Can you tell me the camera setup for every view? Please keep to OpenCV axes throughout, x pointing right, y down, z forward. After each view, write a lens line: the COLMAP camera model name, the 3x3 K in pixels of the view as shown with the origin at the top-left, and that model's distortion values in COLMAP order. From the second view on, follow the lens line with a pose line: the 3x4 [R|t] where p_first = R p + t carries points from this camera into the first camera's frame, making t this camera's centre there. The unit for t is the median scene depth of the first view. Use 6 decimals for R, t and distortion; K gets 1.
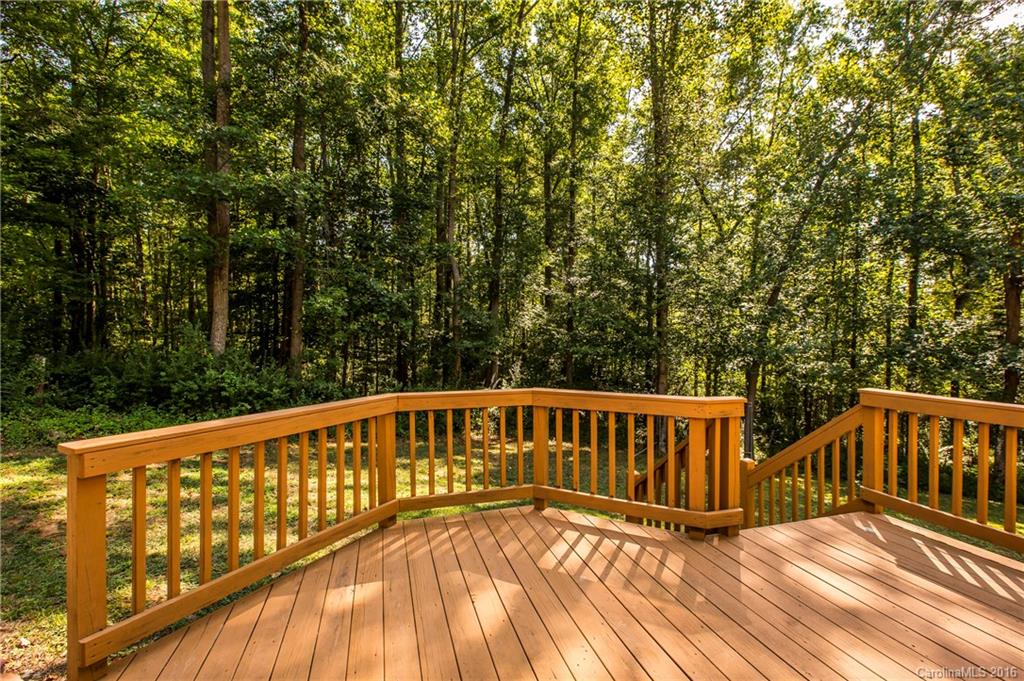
lens RADIAL K [[468.2, 0, 519.2], [0, 468.2, 337.4], [0, 0, 1]] dist [-0.000652, 0.000146]
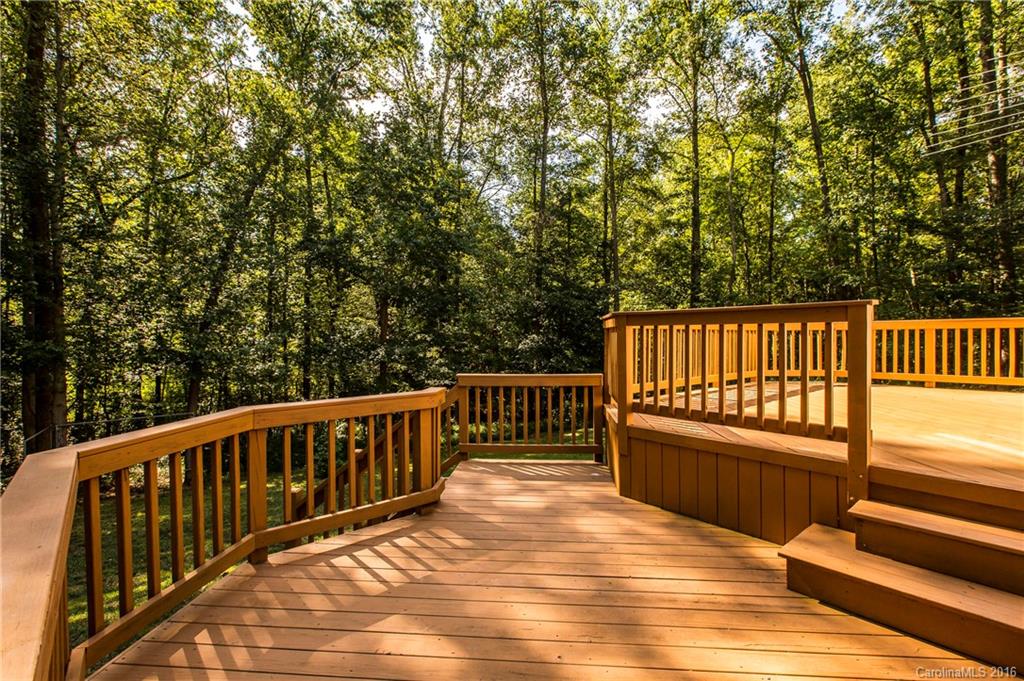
lens RADIAL K [[468.2, 0, 516.1], [0, 468.2, 339.9], [0, 0, 1]] dist [-0.000652, 0.000146]
pose [[0.384956, -0.013489, 0.922836, -0.580440], [0.020222, 0.999776, 0.006178, -0.000787], [-0.922713, 0.016284, 0.385143, 0.338552]]
